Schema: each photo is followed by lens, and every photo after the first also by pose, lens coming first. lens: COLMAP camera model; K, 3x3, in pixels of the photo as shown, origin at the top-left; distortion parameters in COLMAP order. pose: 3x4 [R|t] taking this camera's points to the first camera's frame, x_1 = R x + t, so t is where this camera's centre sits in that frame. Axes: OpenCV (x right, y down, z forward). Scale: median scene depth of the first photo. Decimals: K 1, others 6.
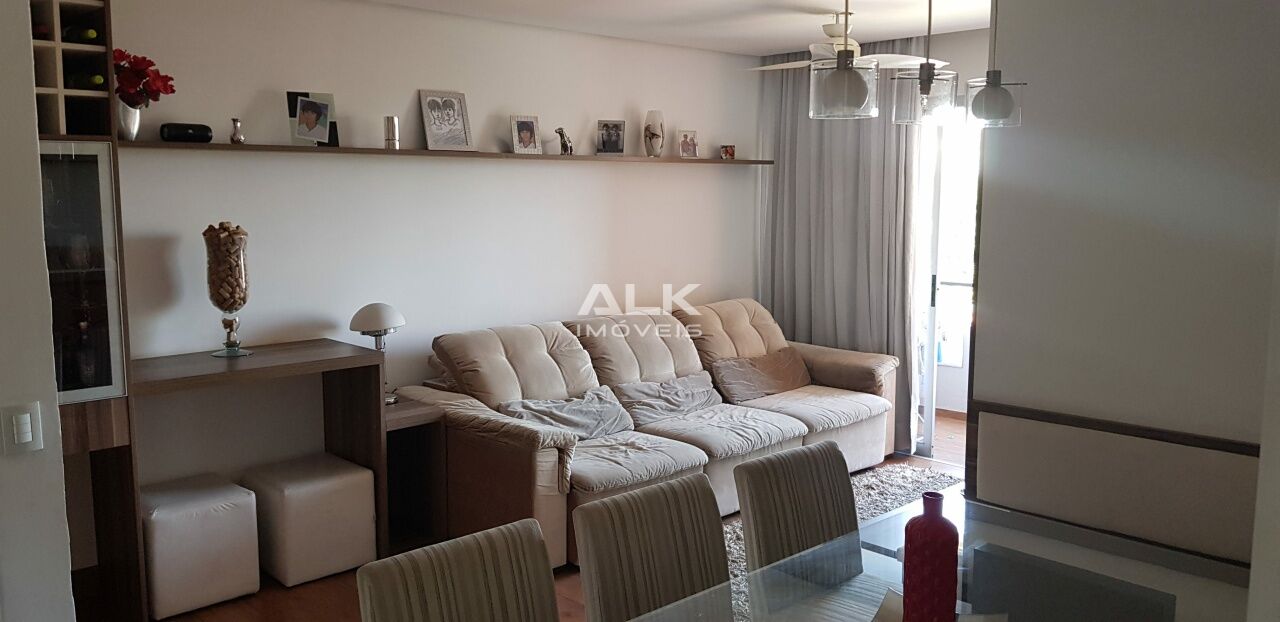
lens RADIAL K [[989.6, 0, 627.4], [0, 989.6, 303.7], [0, 0, 1]] dist [0.108672, -0.194723]
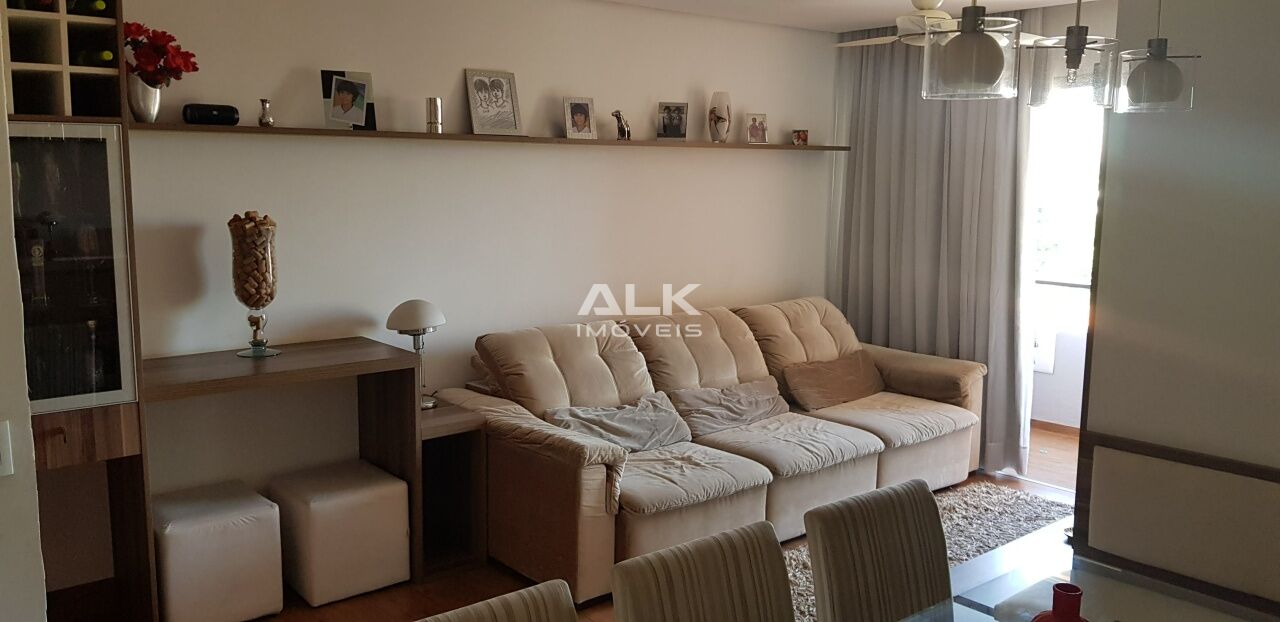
lens RADIAL K [[992.9, 0, 625.6], [0, 992.9, 302.5], [0, 0, 1]] dist [0.107952, -0.197641]
pose [[0.997622, 0.016953, -0.066807, 0.005971], [-0.015936, 0.999749, 0.015723, -0.016618], [0.067057, -0.014621, 0.997642, 0.092142]]
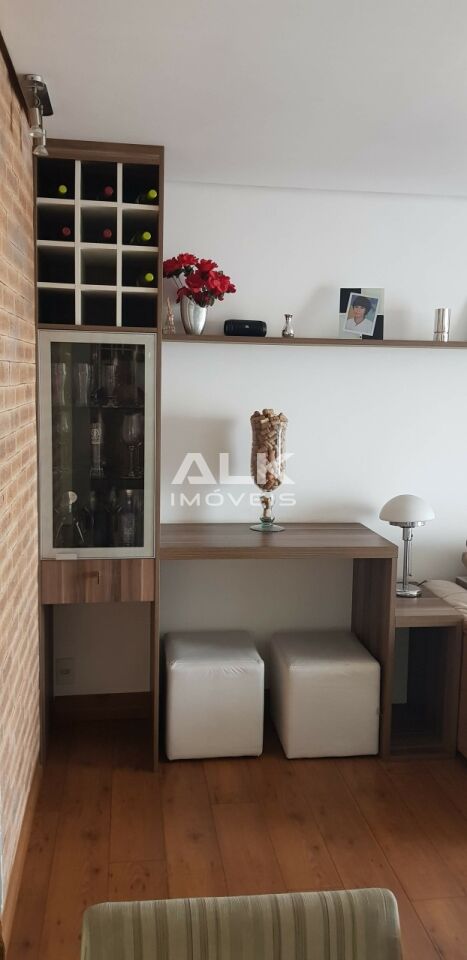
lens RADIAL K [[742.2, 0, 234.1], [0, 742.2, 469.5], [0, 0, 1]] dist [0.108672, -0.194723]
pose [[0.810937, 0.084530, -0.578996, 0.042912], [-0.090019, 0.995753, 0.019294, -0.026280], [0.578168, 0.036474, 0.815102, 0.300346]]
